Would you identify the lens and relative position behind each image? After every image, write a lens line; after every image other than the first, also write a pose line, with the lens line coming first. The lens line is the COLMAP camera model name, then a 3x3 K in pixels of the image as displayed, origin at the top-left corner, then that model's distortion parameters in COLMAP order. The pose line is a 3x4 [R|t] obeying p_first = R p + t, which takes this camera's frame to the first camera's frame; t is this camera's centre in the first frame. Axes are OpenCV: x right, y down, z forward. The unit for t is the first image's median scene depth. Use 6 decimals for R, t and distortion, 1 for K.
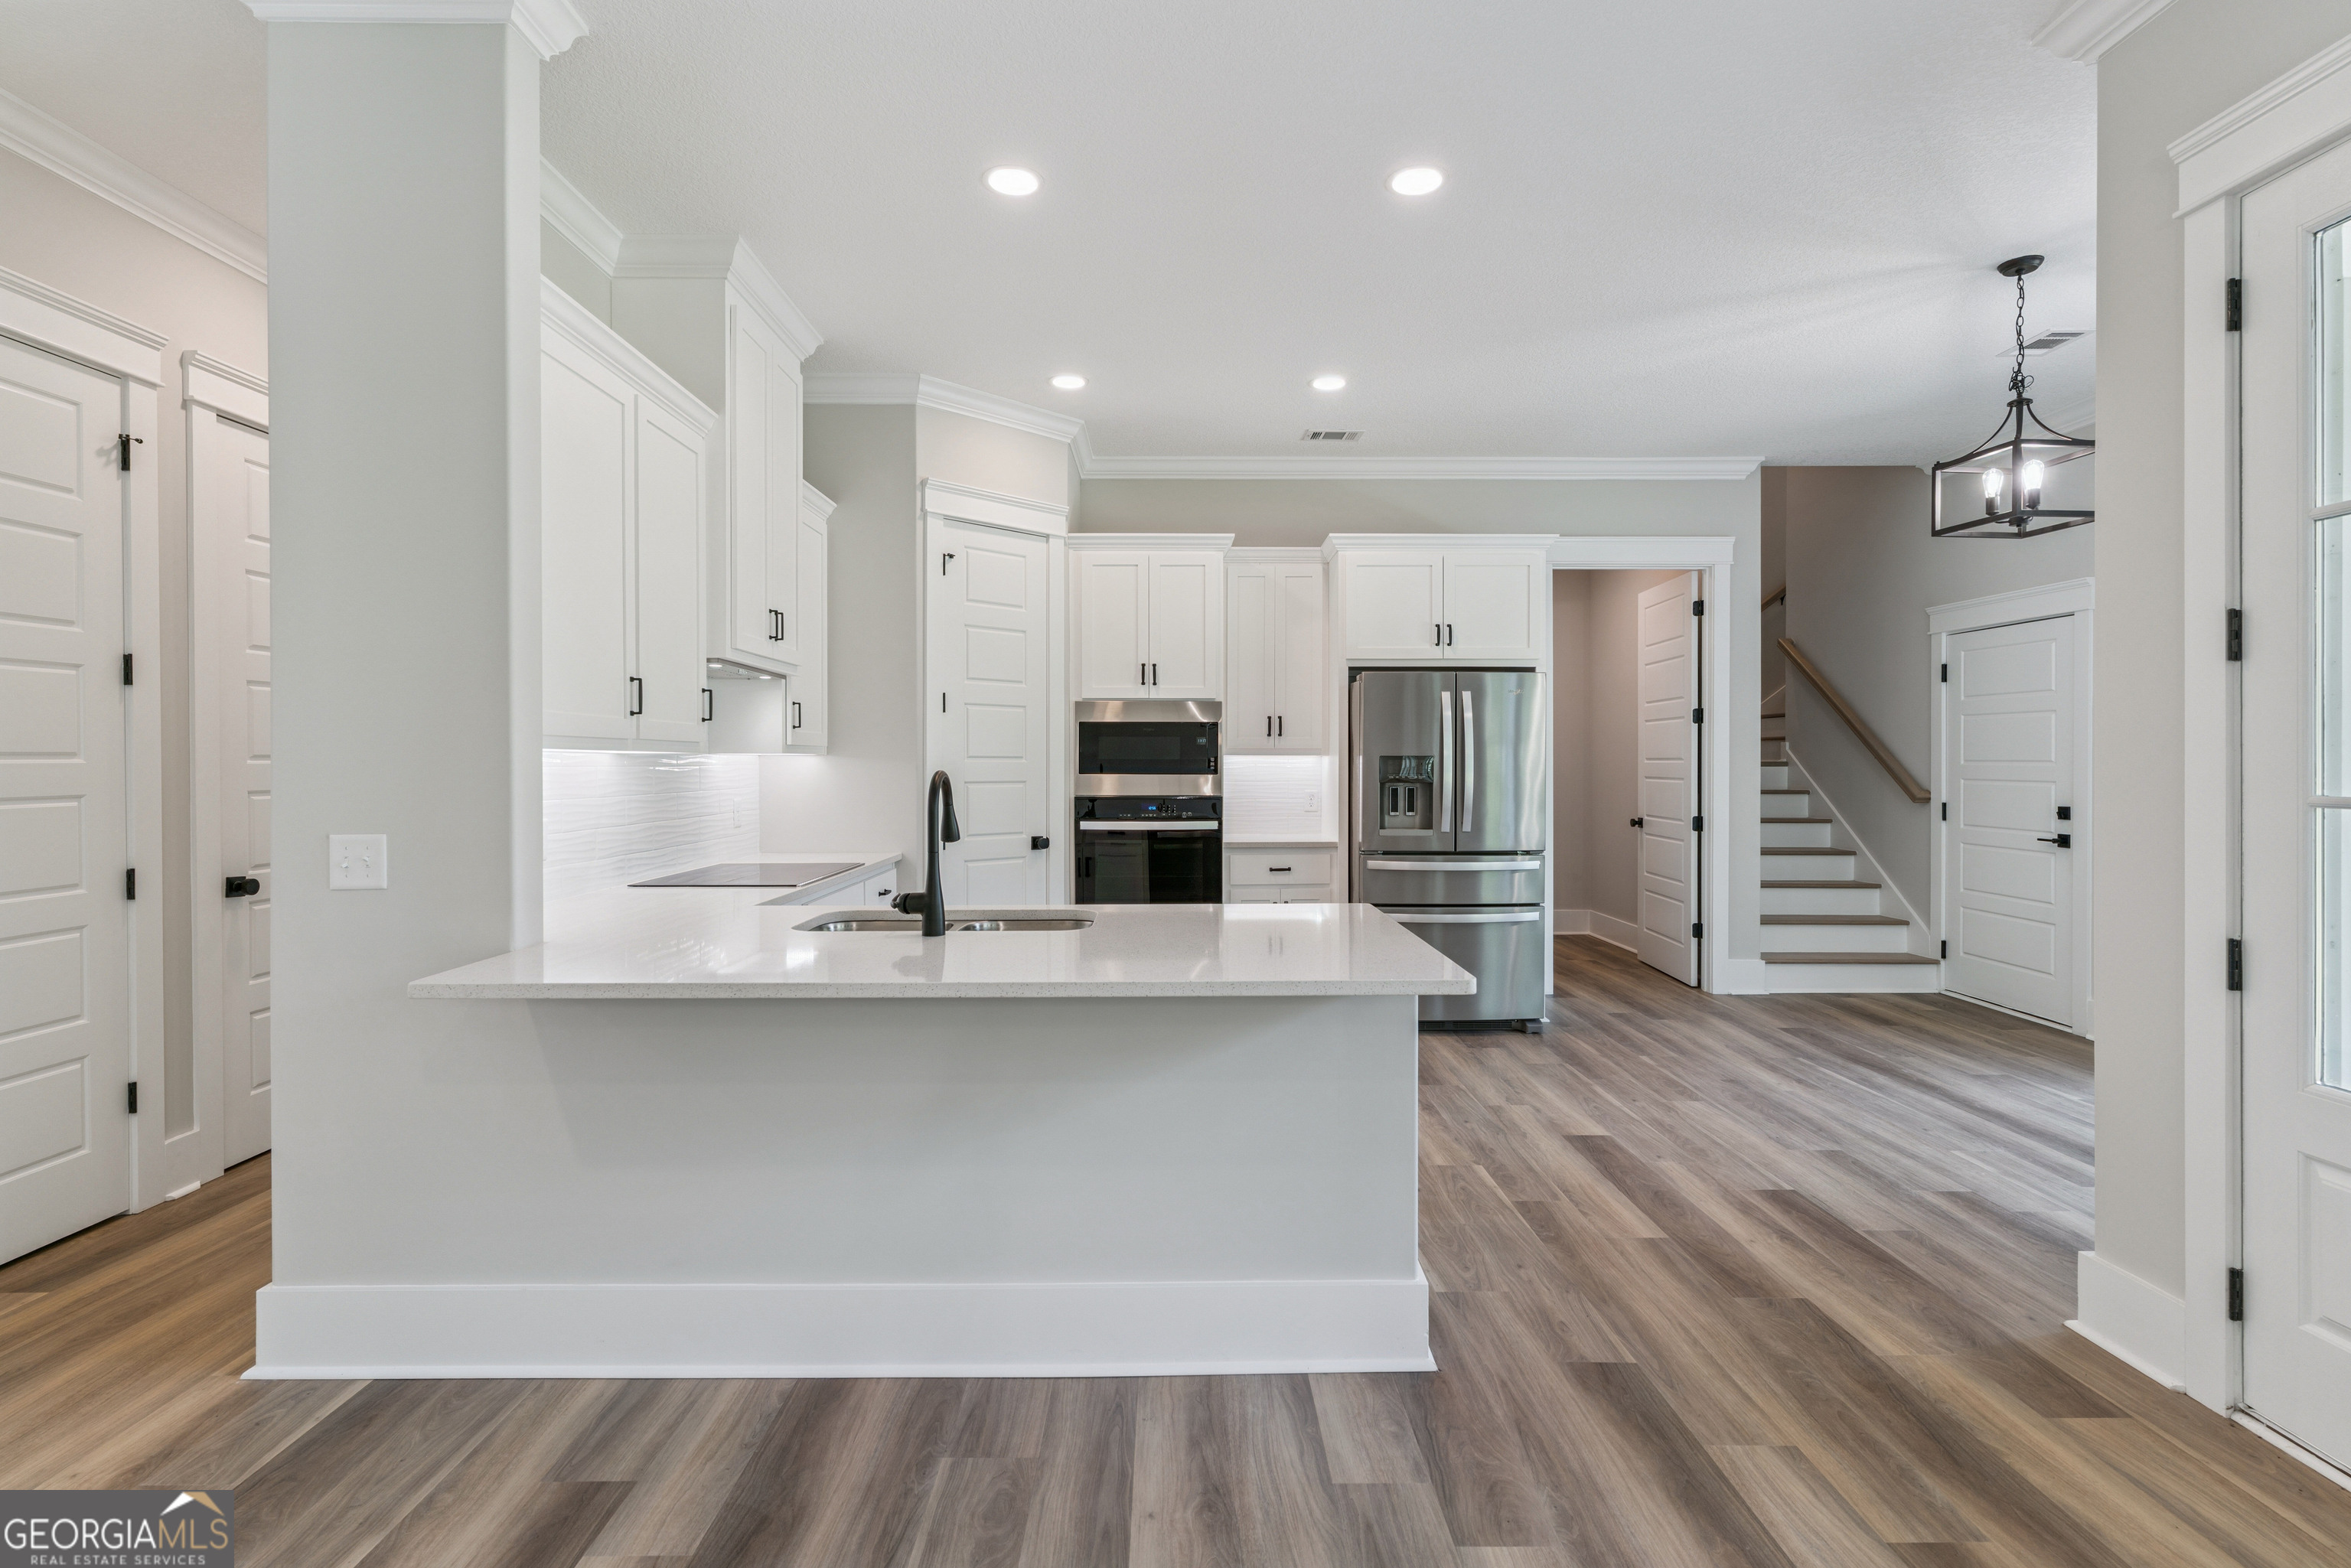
lens RADIAL K [[1113.2, 0, 1177.4], [0, 1113.2, 766.8], [0, 0, 1]] dist [0.002957, 0.001239]
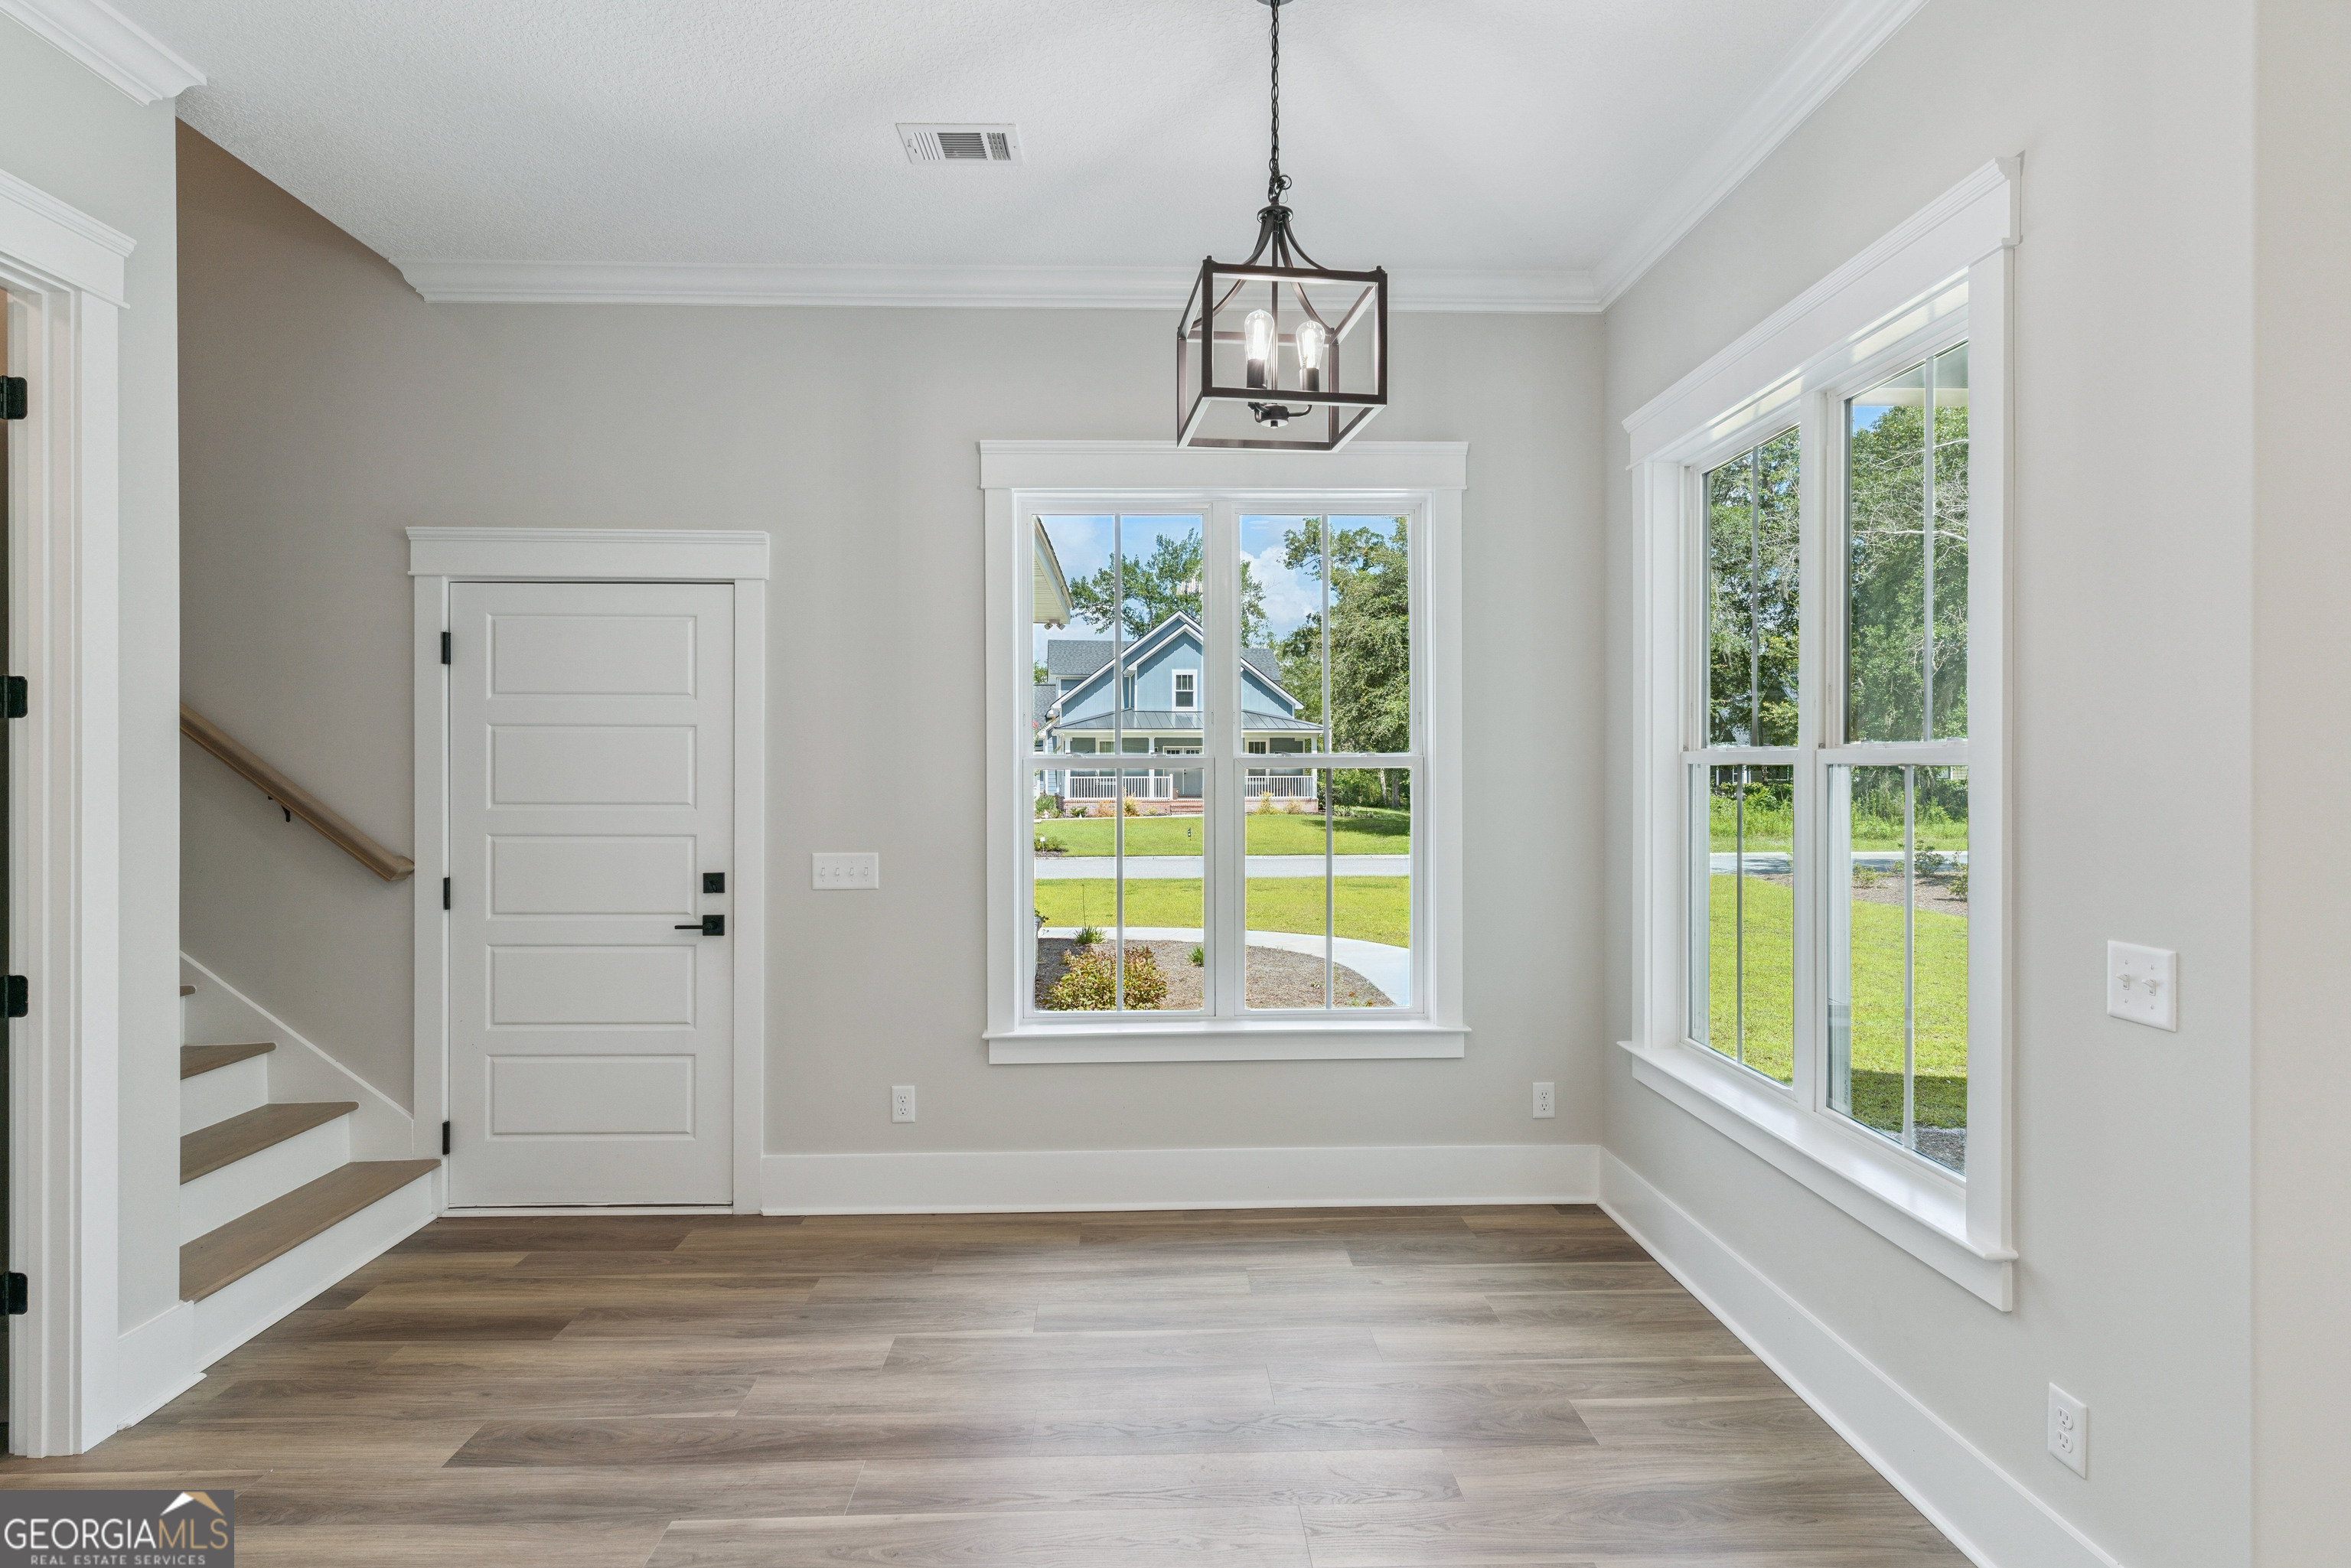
lens RADIAL K [[1172.9, 0, 1186.0], [0, 1172.9, 771.0], [0, 0, 1]] dist [0.000364, 0.000958]
pose [[-0.027245, -0.001958, 0.999627, 0.083583], [0.007359, 0.999971, 0.002159, -0.020686], [-0.999602, 0.007415, -0.027230, 0.640705]]
